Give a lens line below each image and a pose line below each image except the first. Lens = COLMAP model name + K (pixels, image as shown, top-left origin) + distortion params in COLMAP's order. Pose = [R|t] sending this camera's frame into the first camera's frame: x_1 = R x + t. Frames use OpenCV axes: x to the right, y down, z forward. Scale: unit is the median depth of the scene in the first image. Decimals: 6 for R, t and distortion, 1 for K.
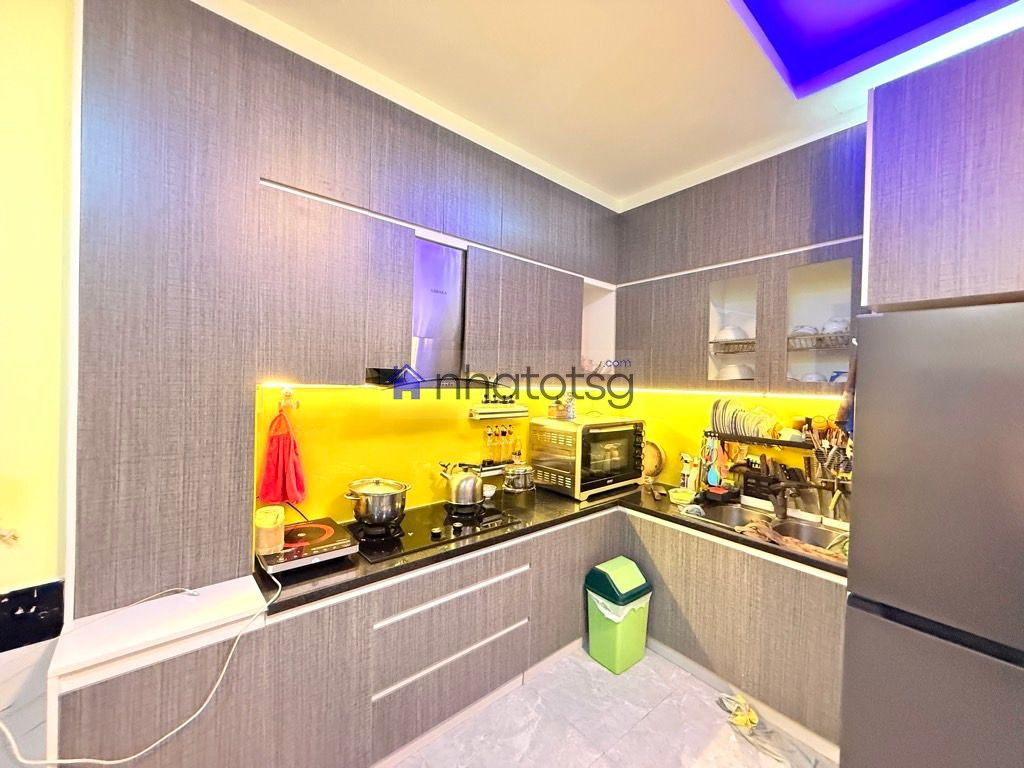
lens RADIAL K [[413.9, 0, 512.0], [0, 413.9, 384.0], [0, 0, 1]] dist [0.001336, 0.000083]
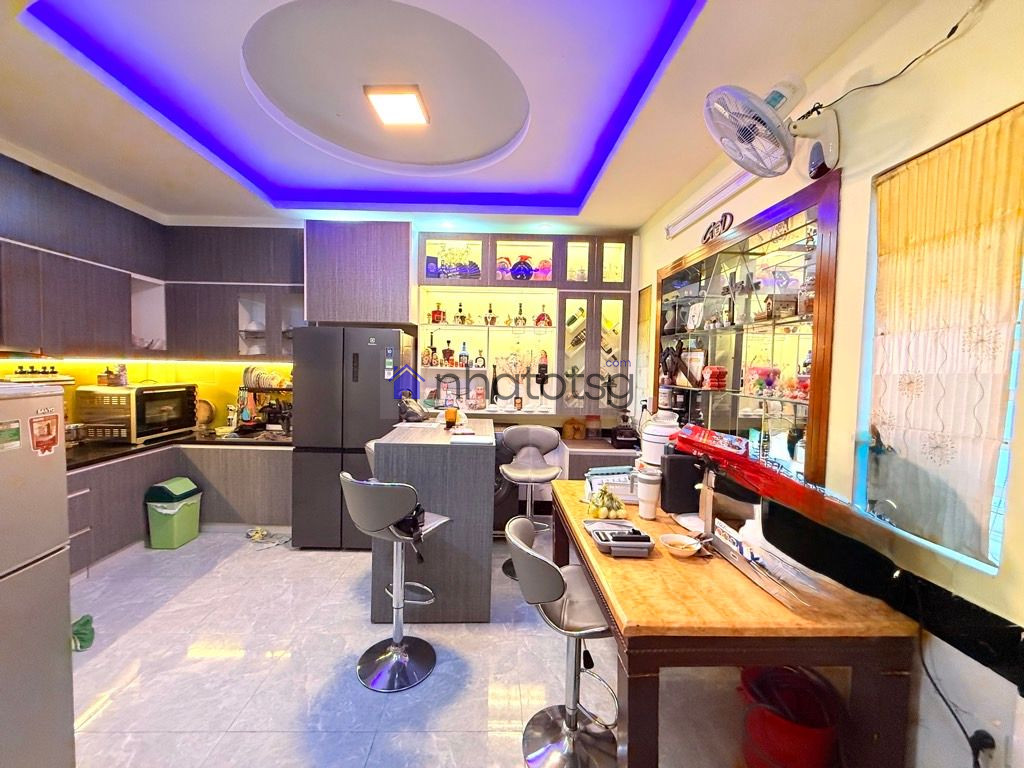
lens RADIAL K [[413.9, 0, 512.0], [0, 413.9, 384.0], [0, 0, 1]] dist [0.001336, 0.000083]
pose [[0.617610, -0.047042, 0.785077, -0.129812], [0.003050, 0.998345, 0.057422, 0.013682], [-0.786479, -0.033069, 0.616731, -0.778569]]
